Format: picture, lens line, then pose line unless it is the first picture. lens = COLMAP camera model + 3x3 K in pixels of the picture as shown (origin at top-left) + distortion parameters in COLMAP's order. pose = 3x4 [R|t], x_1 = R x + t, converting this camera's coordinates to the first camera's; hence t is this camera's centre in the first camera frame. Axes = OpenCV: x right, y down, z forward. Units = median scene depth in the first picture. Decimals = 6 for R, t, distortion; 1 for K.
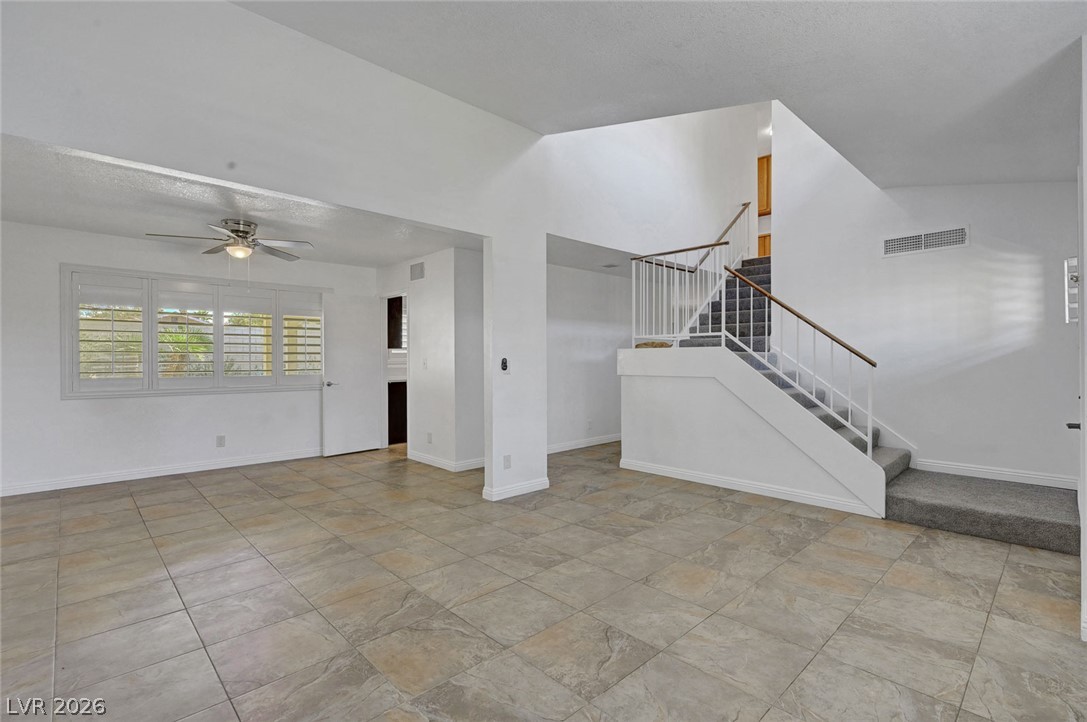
lens RADIAL K [[502.0, 0, 549.4], [0, 502.0, 363.1], [0, 0, 1]] dist [-0.000245, 0.000852]
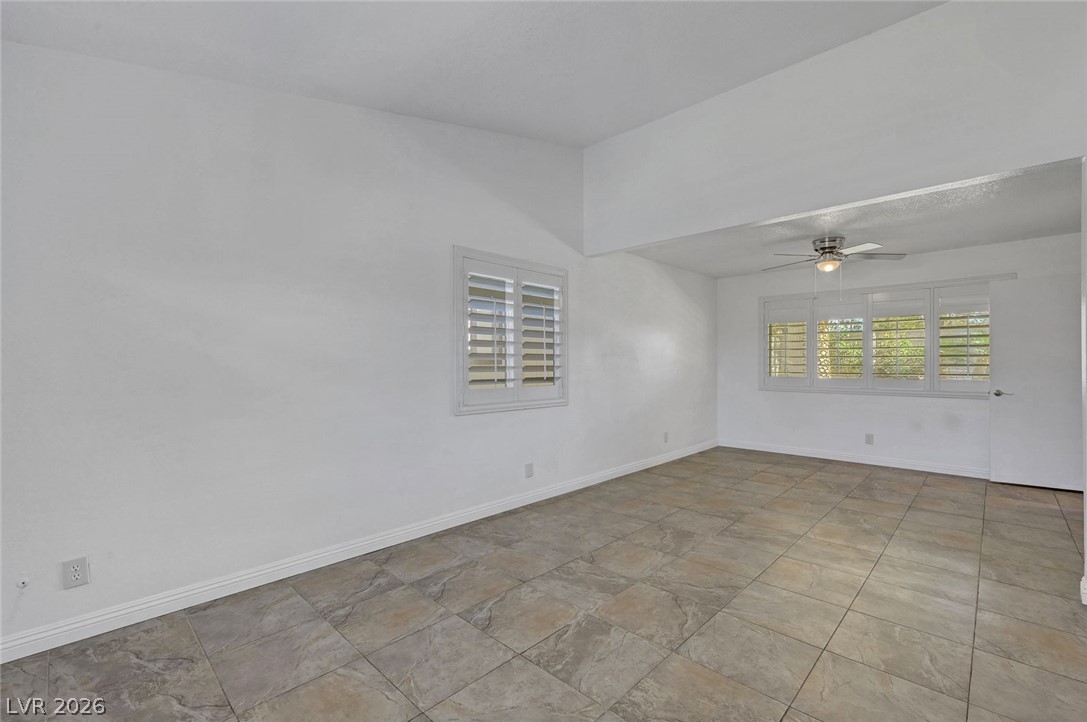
lens RADIAL K [[471.8, 0, 544.6], [0, 471.8, 360.7], [0, 0, 1]] dist [-0.002635, 0.000235]
pose [[0.036558, -0.003647, -0.999325, 0.480429], [-0.007608, 0.999963, -0.003927, -0.003395], [0.999303, 0.007746, 0.036529, 0.399479]]
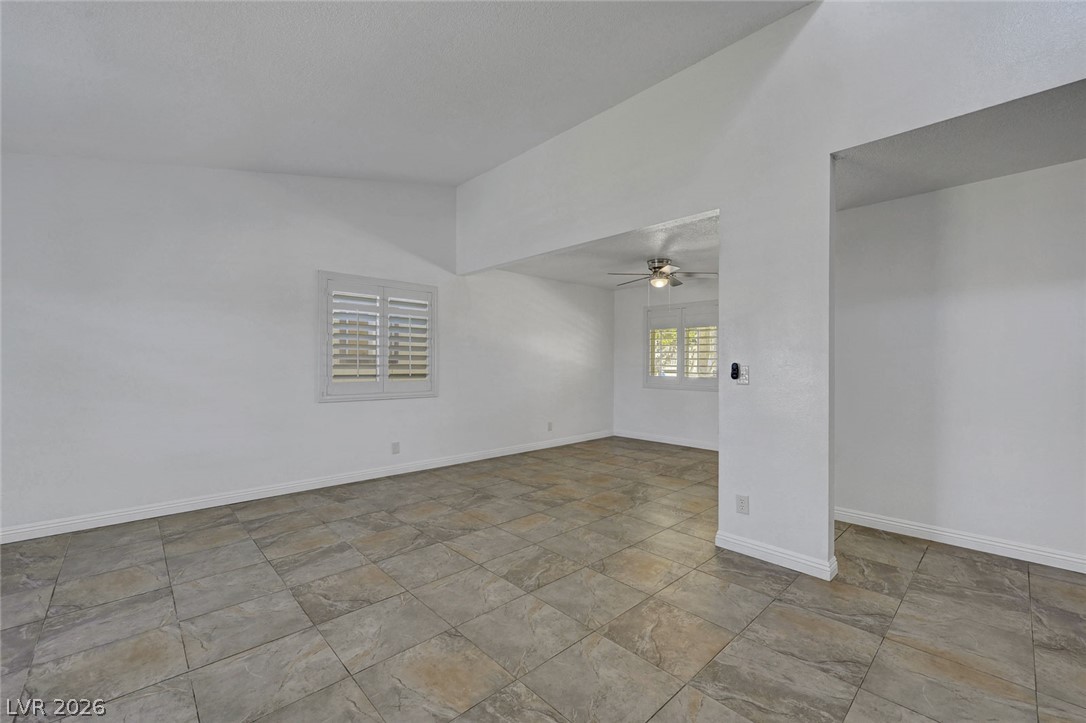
lens RADIAL K [[447.5, 0, 545.1], [0, 447.5, 362.4], [0, 0, 1]] dist [-0.003415, 0.000356]
pose [[-0.010021, -0.000478, -0.999950, 0.676919], [-0.014107, 0.999900, -0.000337, -0.007360], [0.999850, 0.014103, -0.010027, 0.849352]]
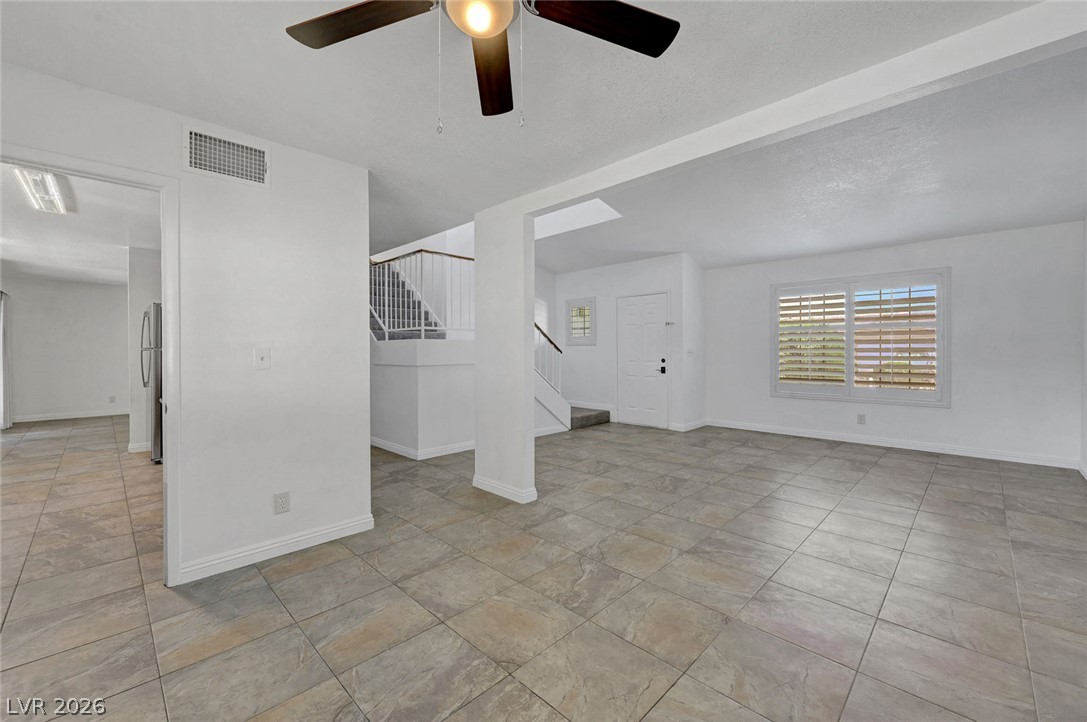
lens RADIAL K [[440.5, 0, 547.3], [0, 440.5, 349.3], [0, 0, 1]] dist [0.002871, -0.002018]
pose [[-0.026554, 0.003643, 0.999641, -1.078650], [0.015528, 0.999874, -0.003232, -0.002328], [-0.999527, 0.015437, -0.026608, 1.150293]]
